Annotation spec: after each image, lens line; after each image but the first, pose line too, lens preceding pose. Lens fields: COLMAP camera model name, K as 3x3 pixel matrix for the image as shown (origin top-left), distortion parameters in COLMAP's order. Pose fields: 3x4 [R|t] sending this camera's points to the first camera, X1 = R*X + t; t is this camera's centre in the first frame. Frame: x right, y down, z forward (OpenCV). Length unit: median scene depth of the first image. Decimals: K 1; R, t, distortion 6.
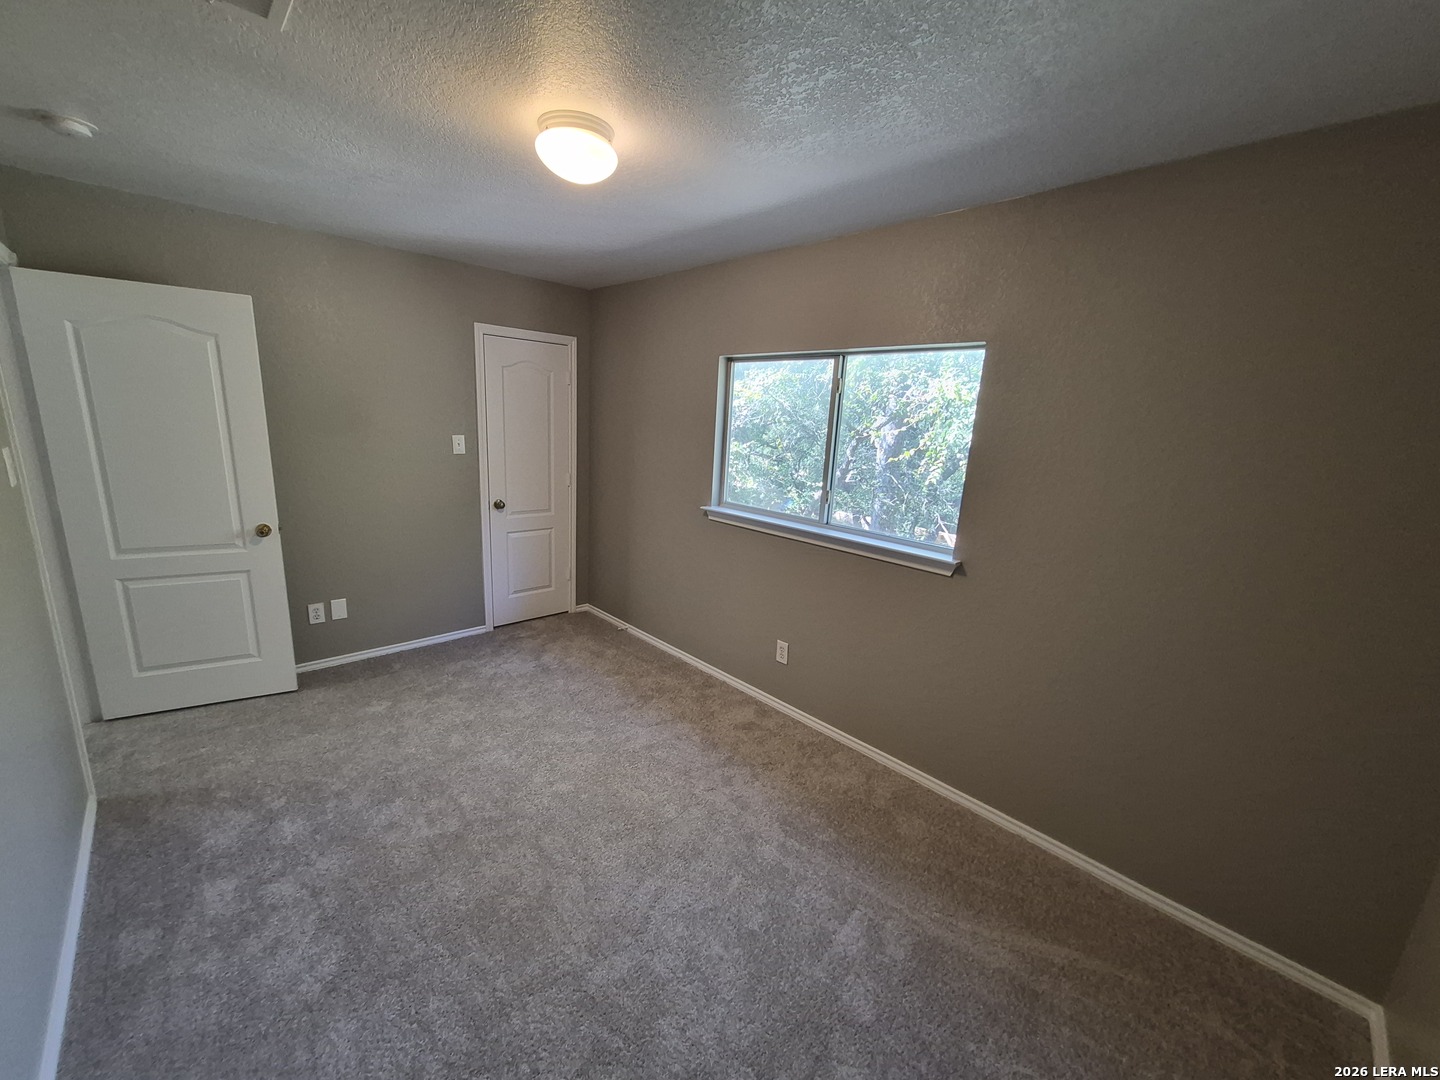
lens RADIAL K [[569.1, 0, 713.6], [0, 569.1, 538.8], [0, 0, 1]] dist [0.005486, -0.000298]
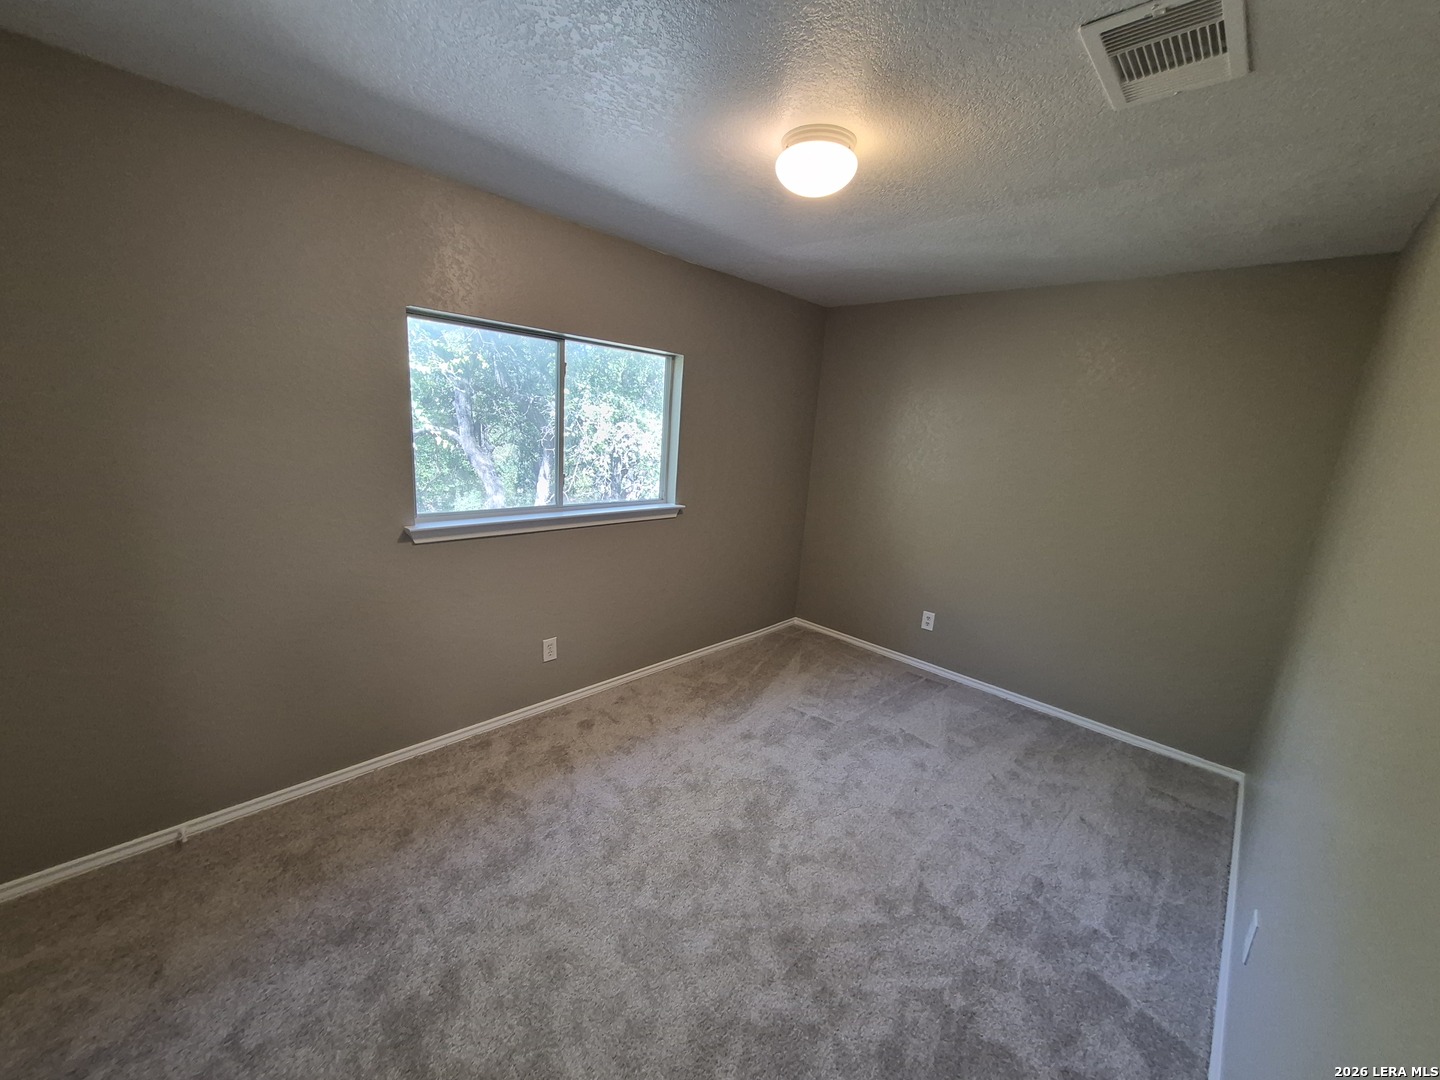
lens RADIAL K [[569.1, 0, 718.6], [0, 569.1, 536.4], [0, 0, 1]] dist [0.005486, -0.000298]
pose [[-0.043171, -0.262580, 0.963944, -0.756063], [0.130421, 0.955106, 0.266014, -0.196998], [-0.990518, 0.137202, -0.006987, 0.697954]]
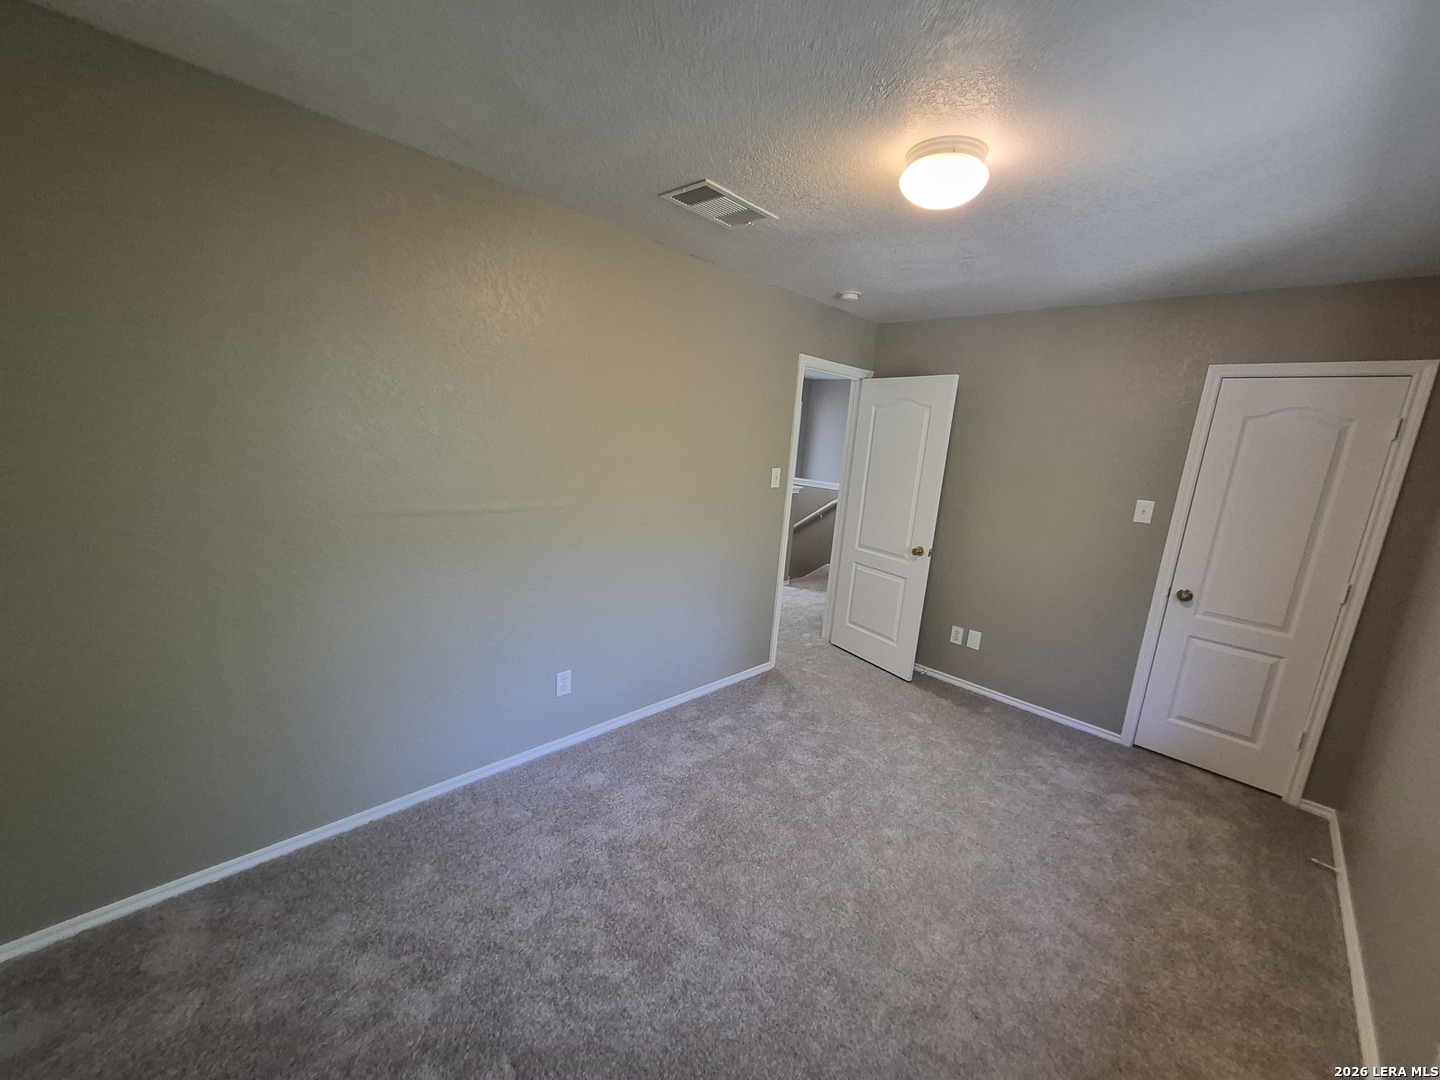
lens RADIAL K [[569.1, 0, 717.2], [0, 569.1, 542.5], [0, 0, 1]] dist [0.005486, -0.000298]
pose [[0.039976, 0.135778, -0.989932, 0.431105], [-0.285141, 0.951078, 0.118934, -0.051062], [0.957652, 0.277516, 0.076736, 0.406783]]
